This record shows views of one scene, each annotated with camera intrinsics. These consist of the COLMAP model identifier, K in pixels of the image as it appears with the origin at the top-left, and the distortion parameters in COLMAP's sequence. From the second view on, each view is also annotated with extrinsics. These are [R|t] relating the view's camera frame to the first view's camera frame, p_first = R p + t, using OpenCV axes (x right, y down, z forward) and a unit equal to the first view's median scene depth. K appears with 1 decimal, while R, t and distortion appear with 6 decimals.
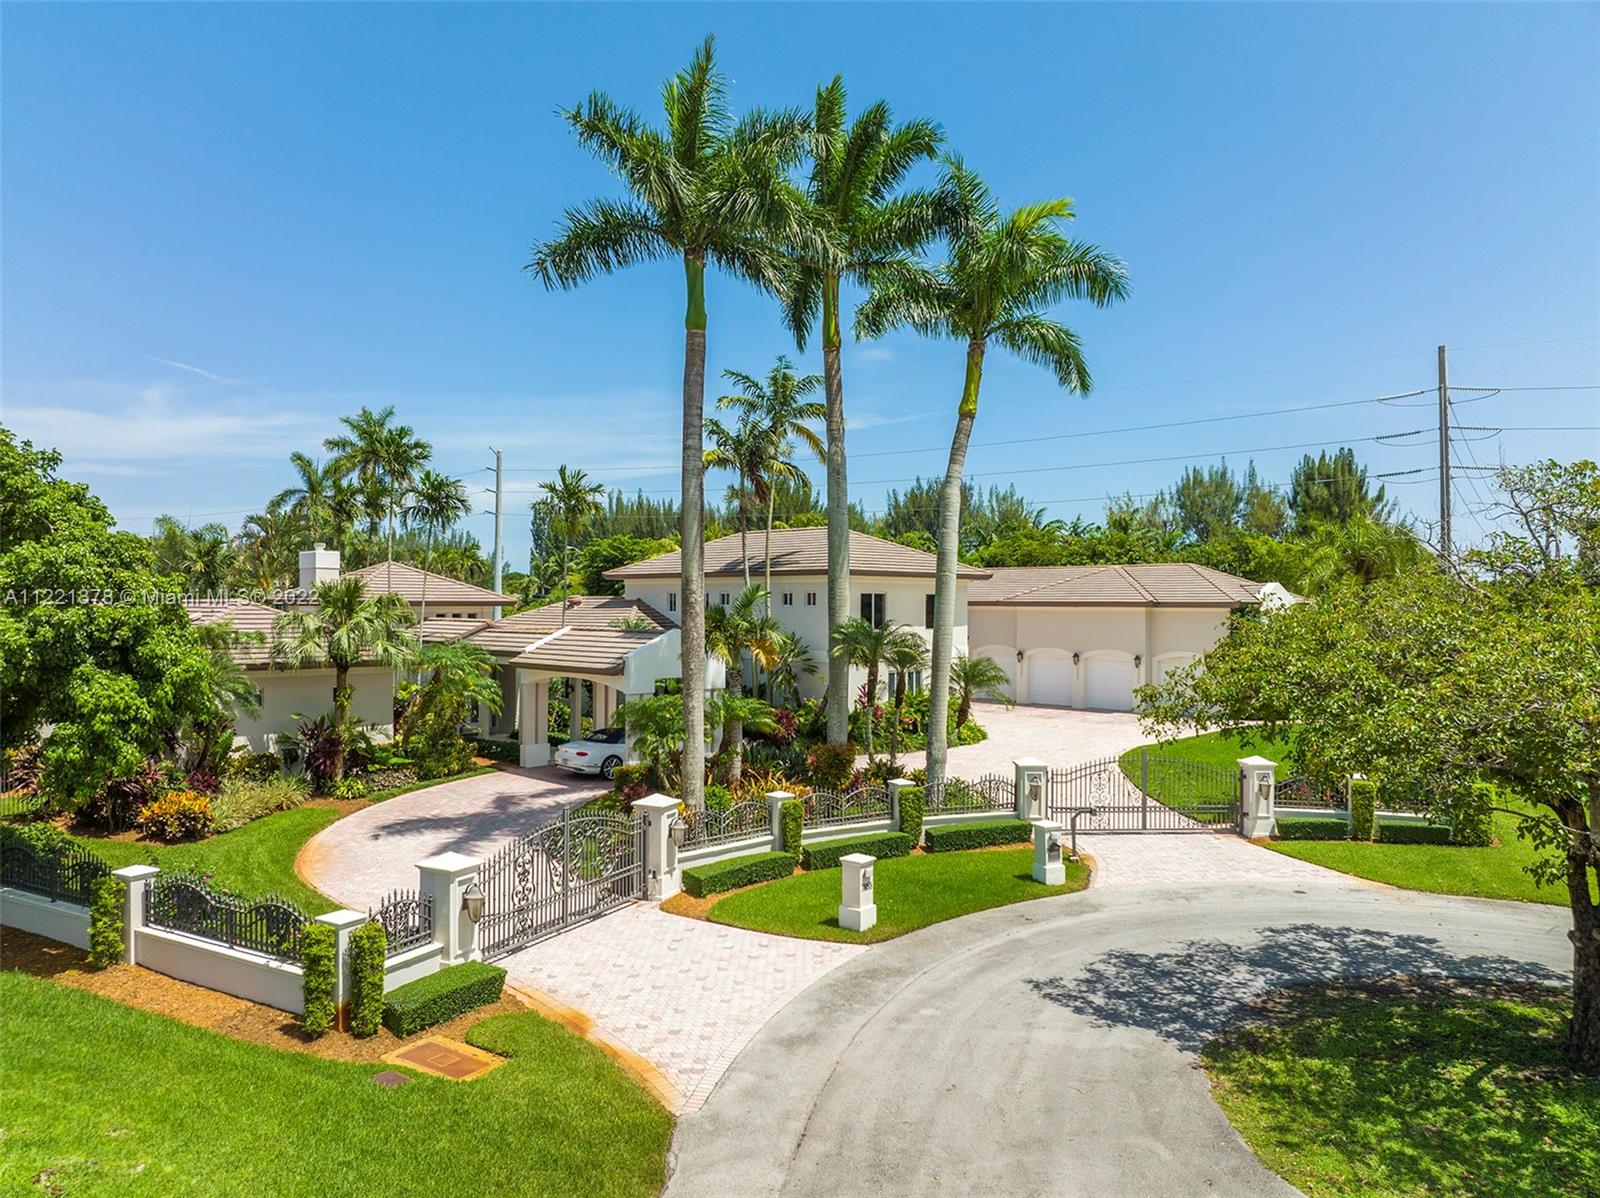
lens RADIAL K [[1044.1, 0, 780.2], [0, 1044.1, 639.6], [0, 0, 1]] dist [-0.012353, -0.005983]
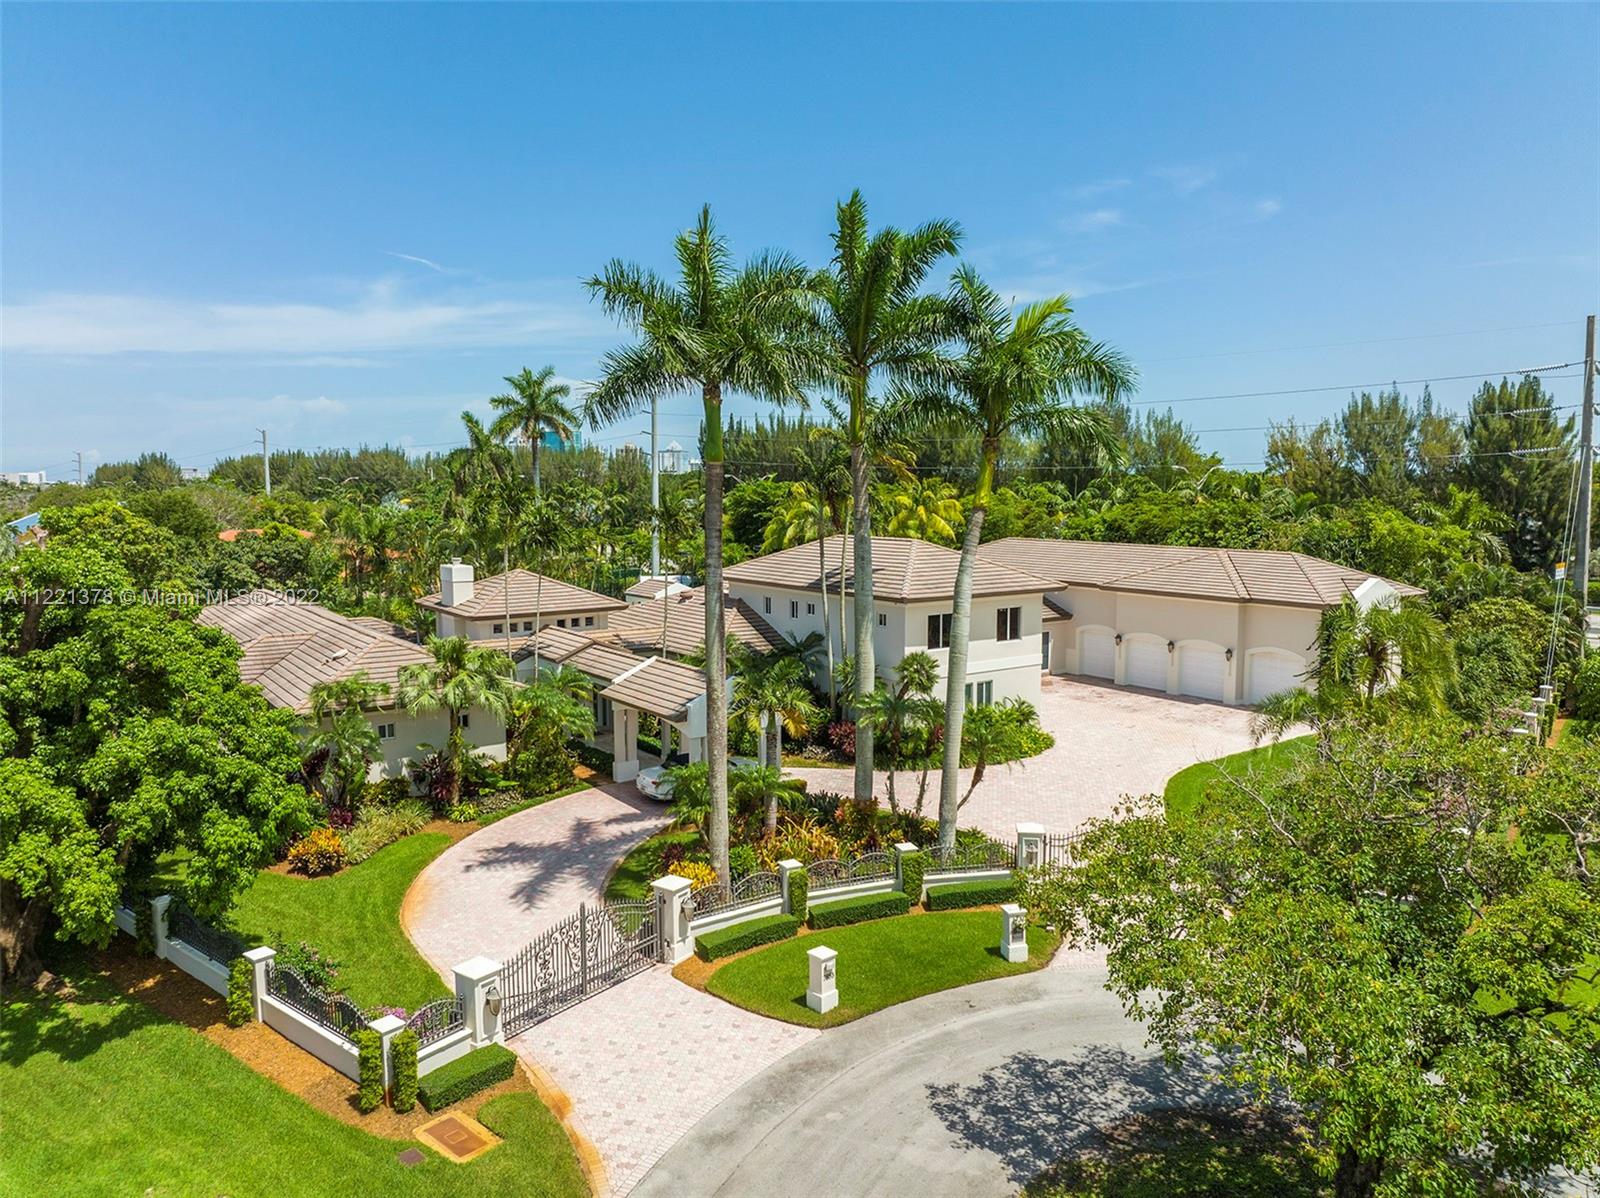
lens RADIAL K [[1033.8, 0, 802.3], [0, 1033.8, 638.7], [0, 0, 1]] dist [-0.023422, -0.000055]
pose [[0.988842, 0.014141, -0.148292, 0.196225], [0.001069, 0.994785, 0.101990, -0.237573], [0.148961, -0.101011, 0.983670, -0.115462]]
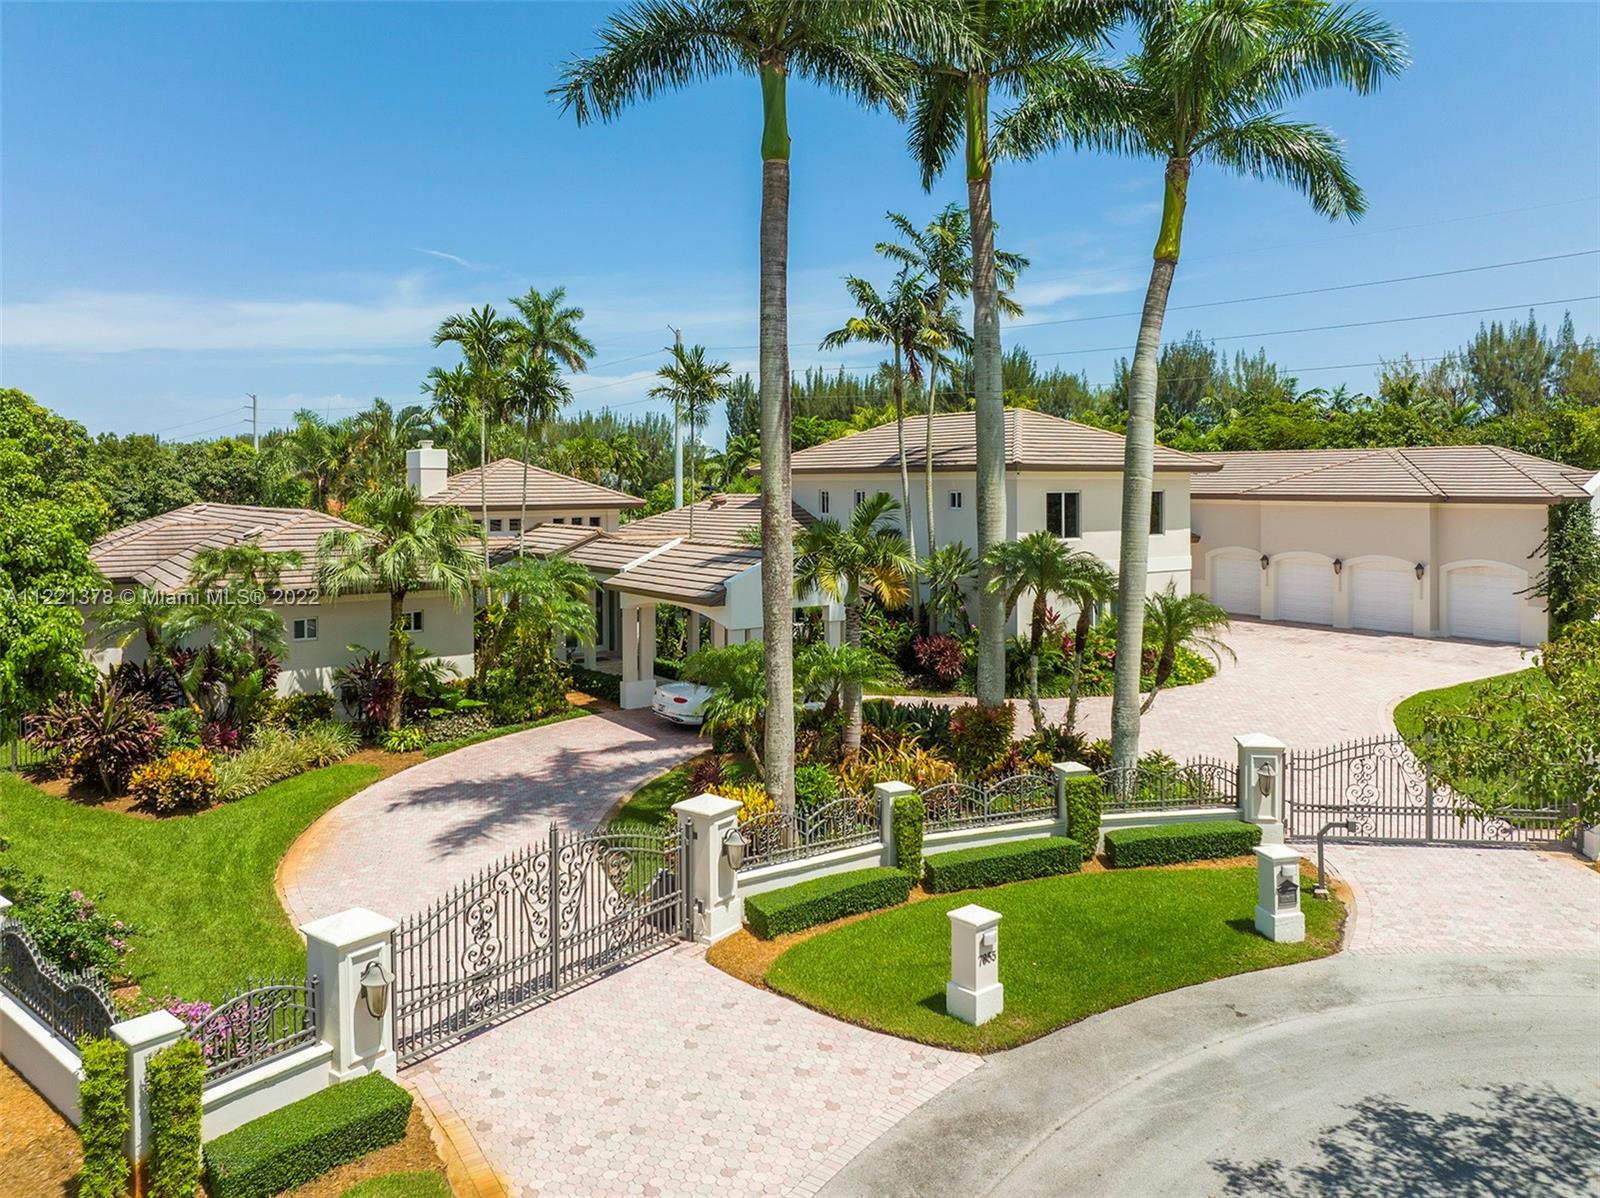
lens RADIAL K [[1116.8, 0, 807.6], [0, 1116.8, 531.0], [0, 0, 1]] dist [-0.027881, 0.007635]
pose [[0.984874, -0.002498, -0.173253, 0.082577], [0.003581, 0.999976, 0.005936, -0.038156], [0.173234, -0.006466, 0.984859, 0.241721]]
